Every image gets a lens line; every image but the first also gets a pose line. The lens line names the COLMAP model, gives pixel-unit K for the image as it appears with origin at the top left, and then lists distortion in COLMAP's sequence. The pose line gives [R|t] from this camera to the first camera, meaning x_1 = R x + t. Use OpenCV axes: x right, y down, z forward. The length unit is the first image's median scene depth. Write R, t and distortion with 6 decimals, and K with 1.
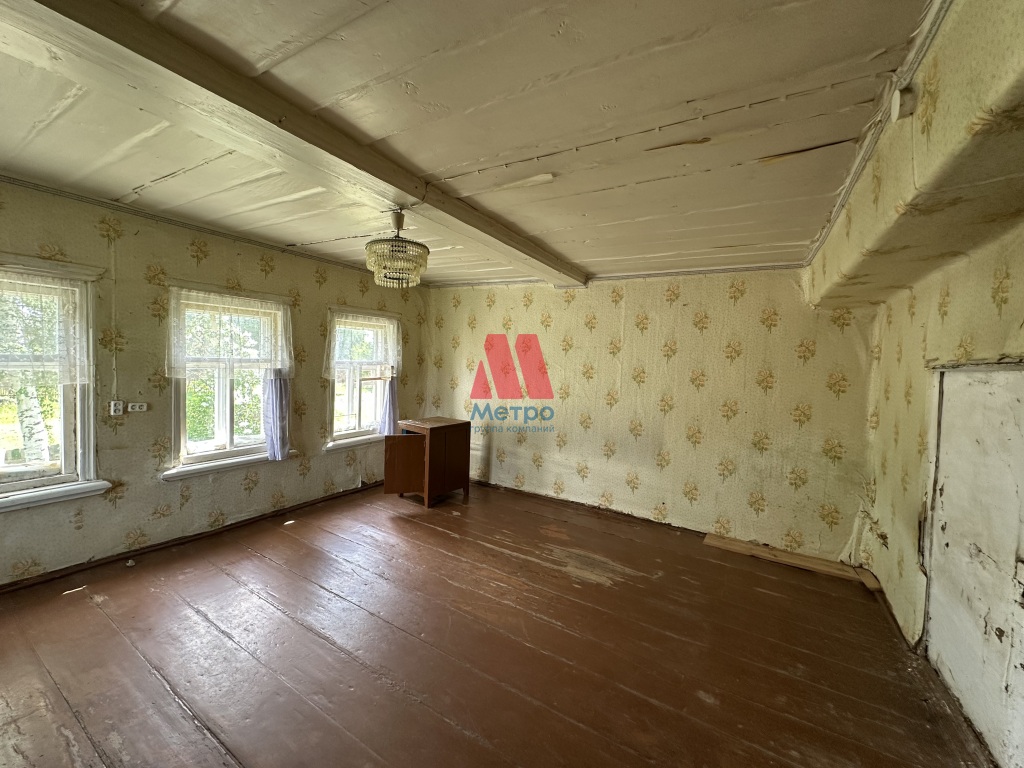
lens RADIAL K [[409.2, 0, 511.7], [0, 409.2, 383.7], [0, 0, 1]] dist [-0.004721, 0.001628]
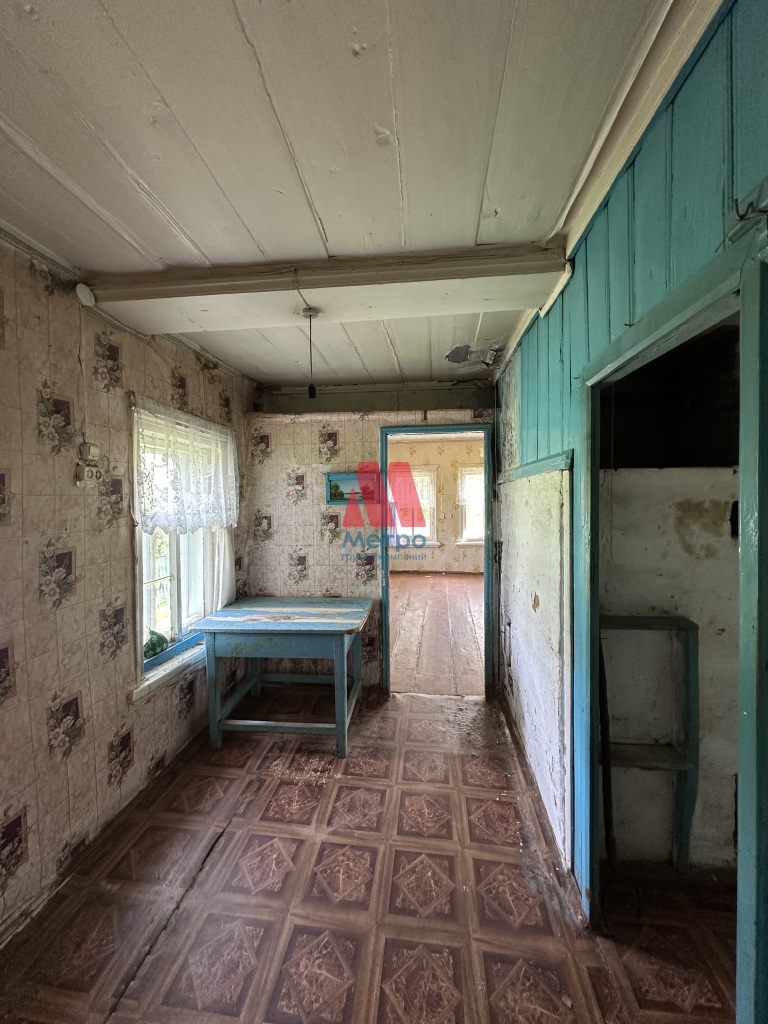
lens RADIAL K [[409.2, 0, 384.8], [0, 409.2, 507.5], [0, 0, 1]] dist [-0.004721, 0.001628]
pose [[0.407591, -0.014071, -0.913056, 1.028046], [-0.010989, 0.999733, -0.020312, 0.049066], [0.913099, 0.018313, 0.407327, -0.341598]]
